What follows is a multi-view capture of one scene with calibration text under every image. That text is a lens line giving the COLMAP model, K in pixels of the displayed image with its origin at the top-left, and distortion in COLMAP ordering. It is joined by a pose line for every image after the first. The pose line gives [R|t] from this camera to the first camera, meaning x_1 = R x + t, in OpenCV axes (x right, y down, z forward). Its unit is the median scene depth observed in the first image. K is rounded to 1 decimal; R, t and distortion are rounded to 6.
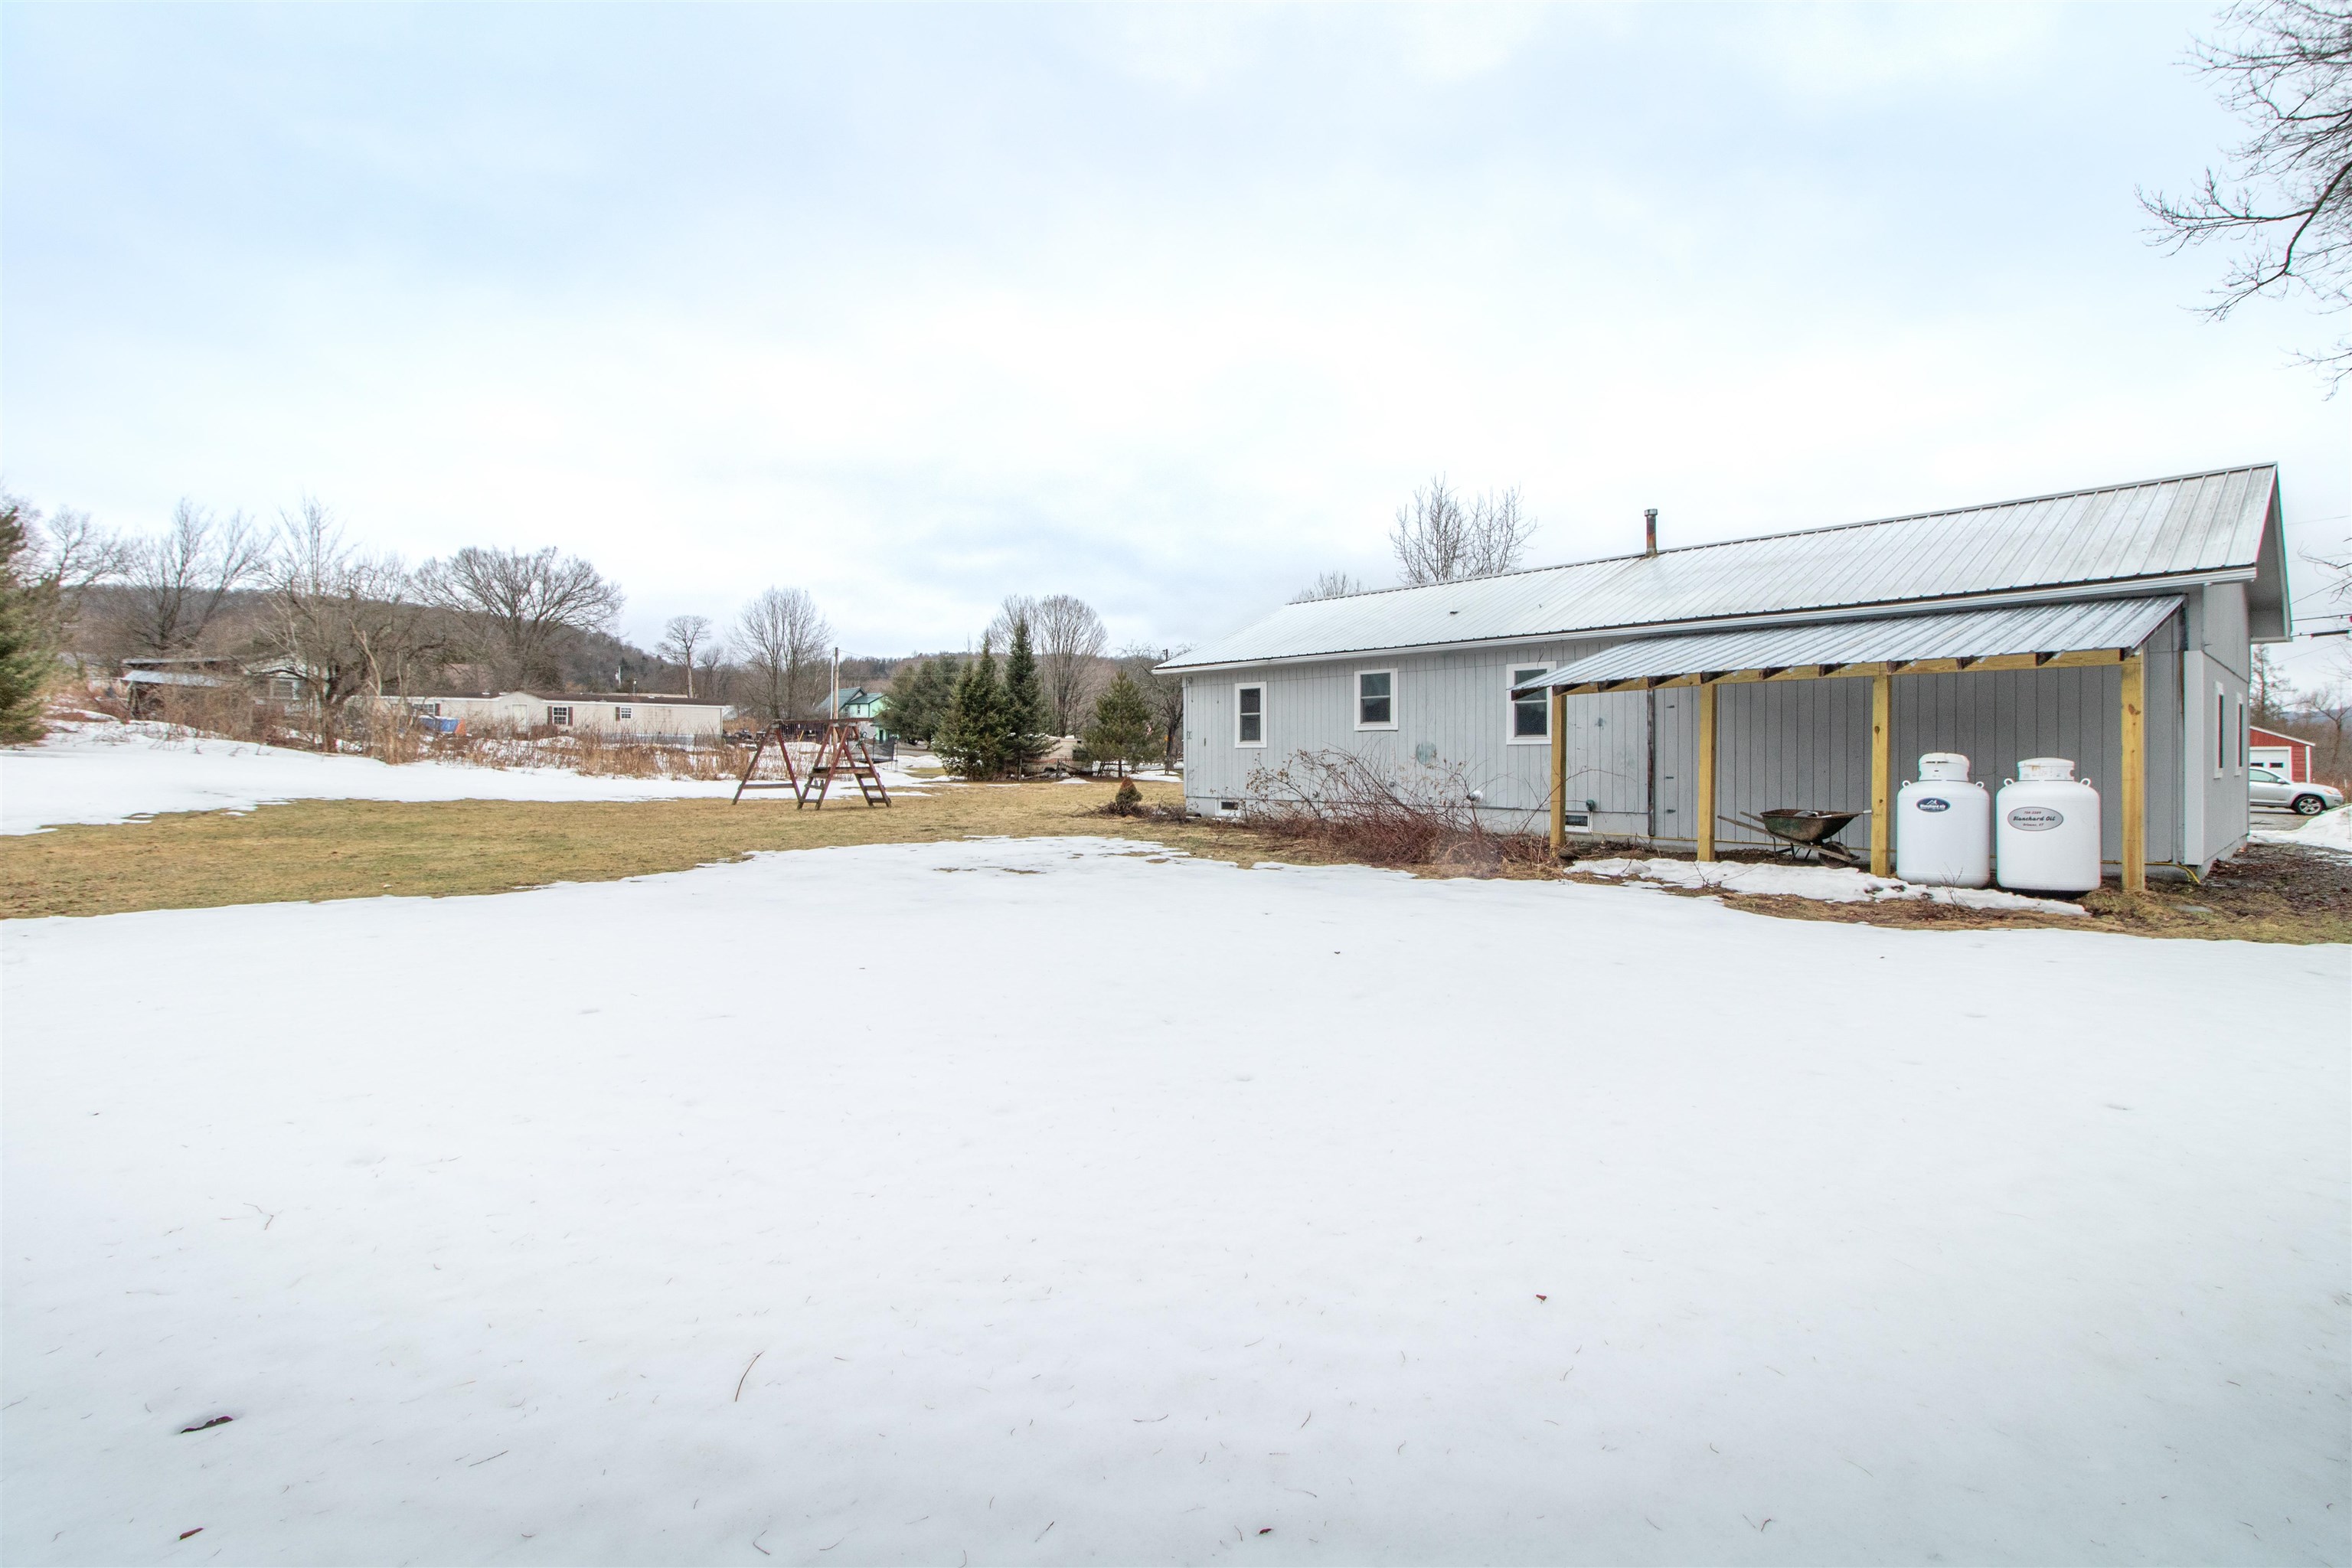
lens RADIAL K [[1121.6, 0, 1184.3], [0, 1121.6, 771.6], [0, 0, 1]] dist [-0.002116, -0.000916]
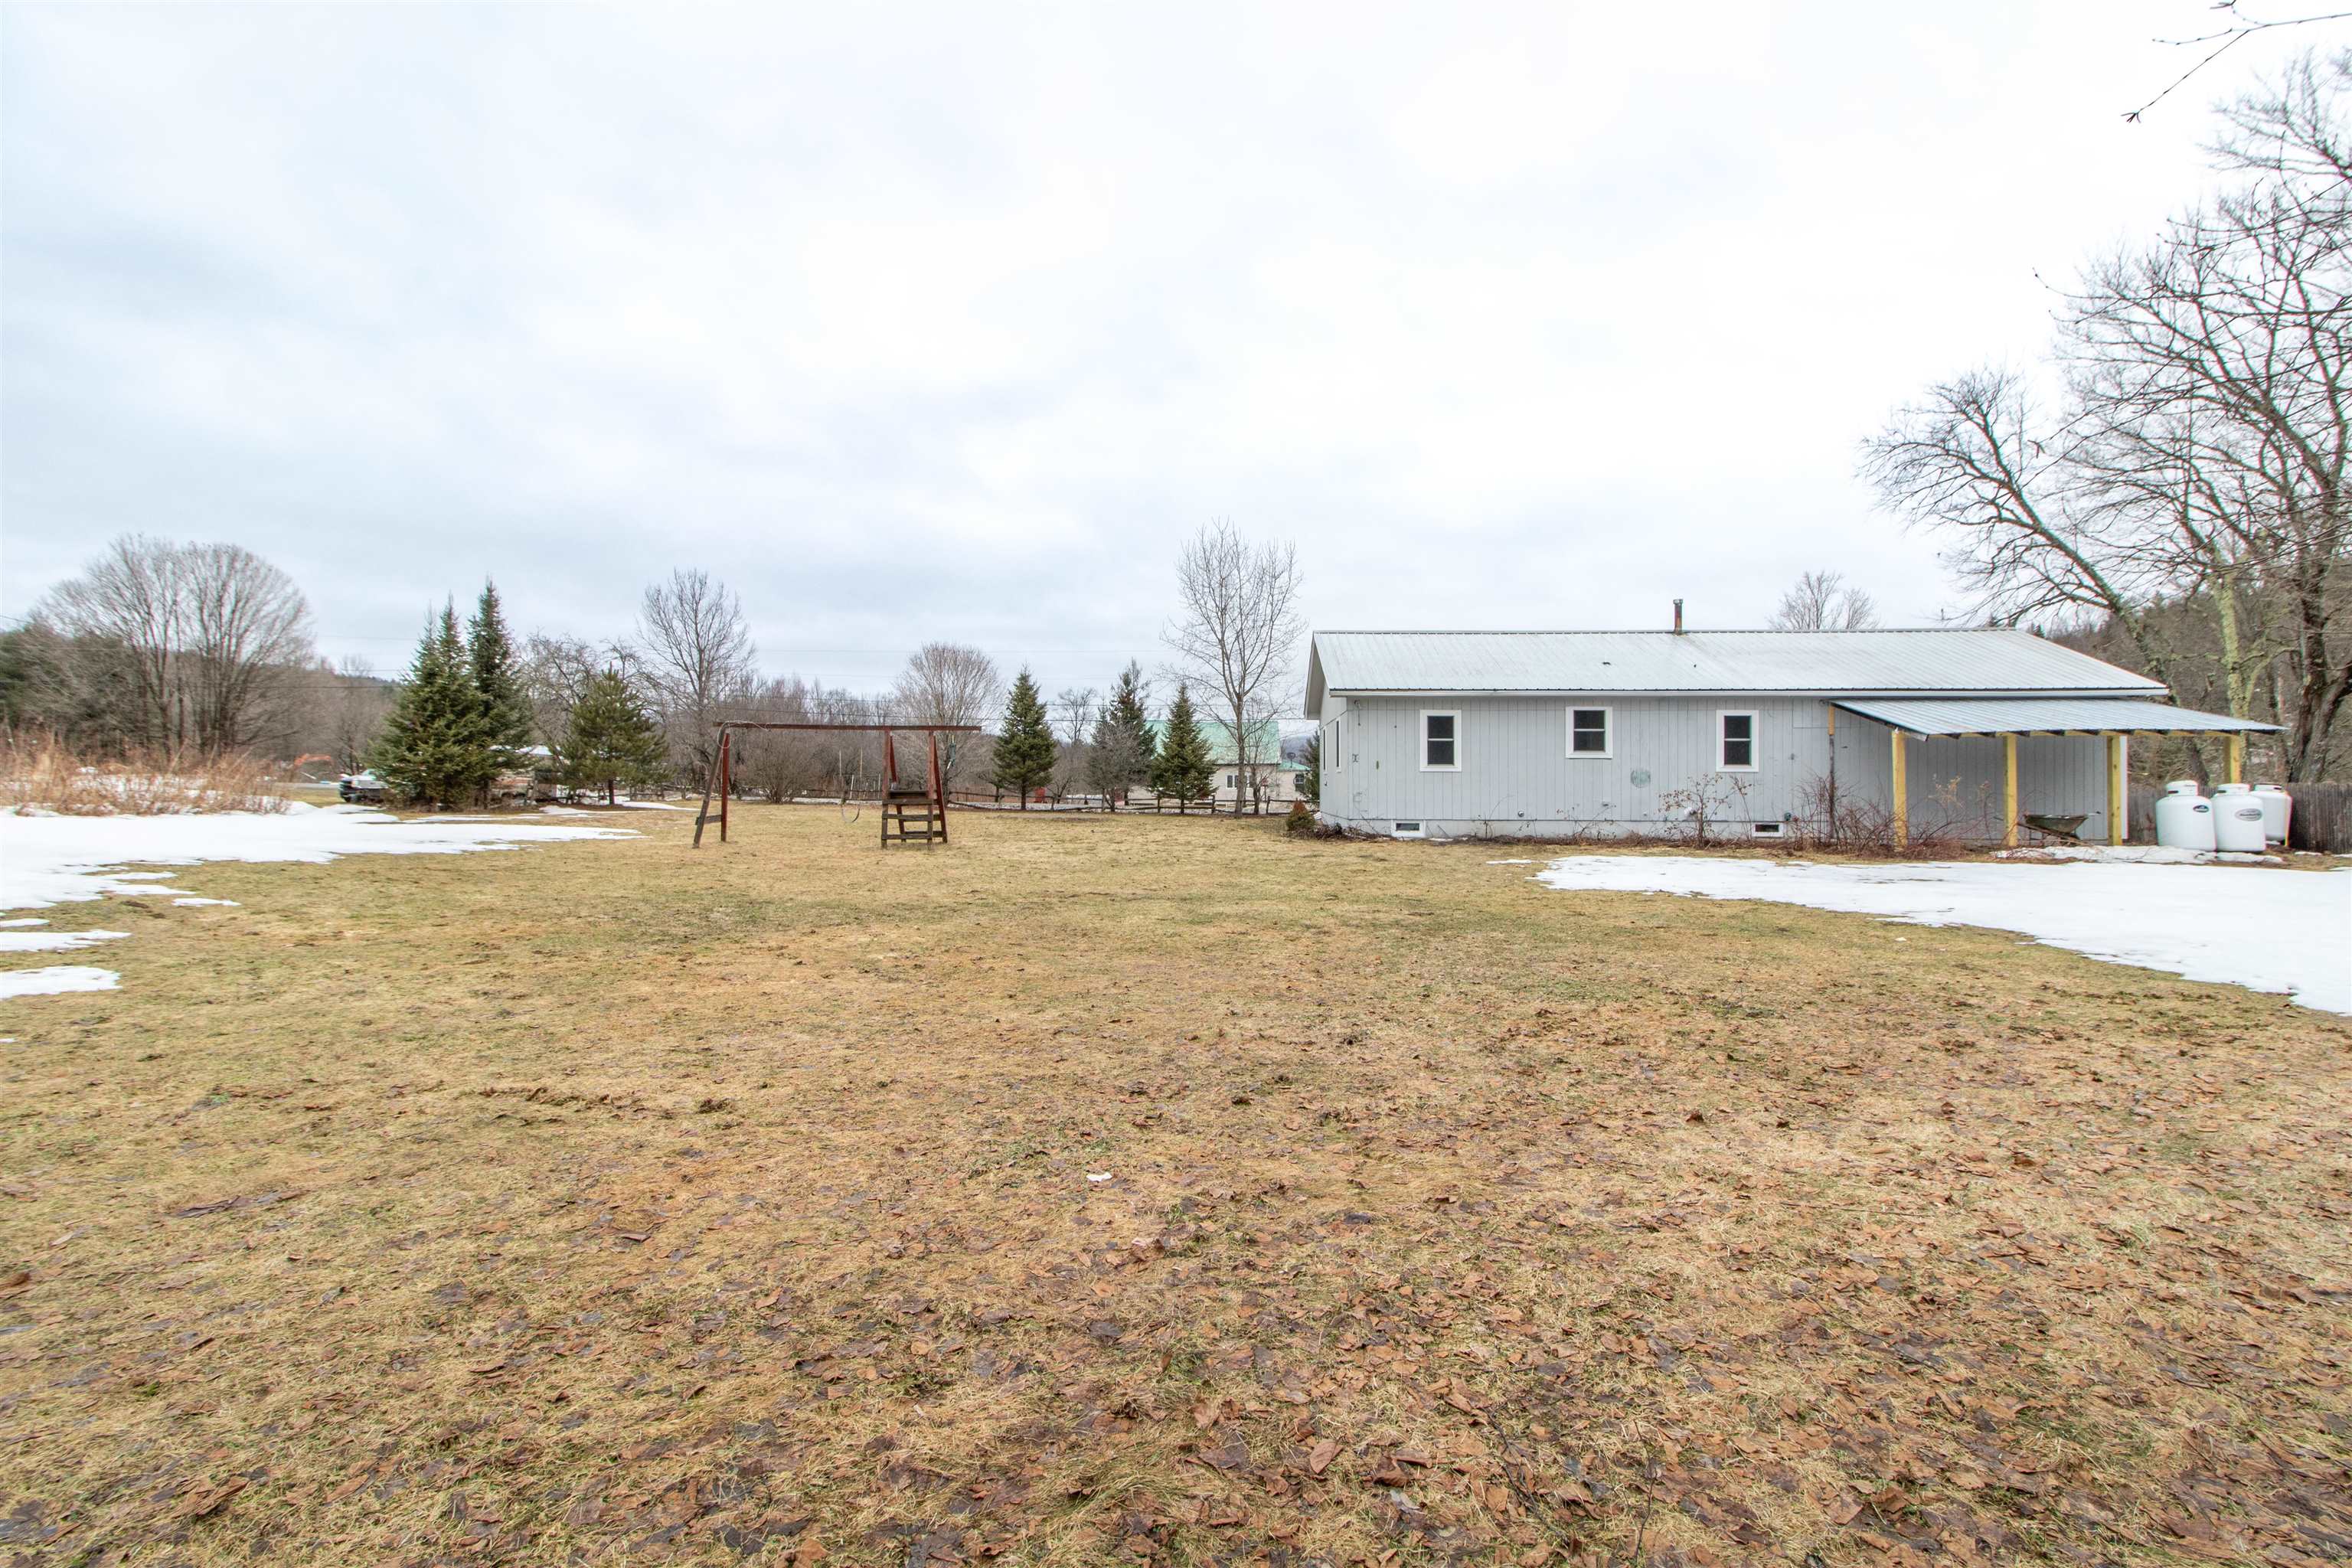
lens RADIAL K [[1121.6, 0, 1177.9], [0, 1121.6, 786.2], [0, 0, 1]] dist [-0.002116, -0.000916]
pose [[0.697088, 0.000774, 0.716985, -0.969517], [0.005322, 0.999966, -0.006254, -0.002078], [-0.716966, 0.008175, 0.697060, 0.484715]]
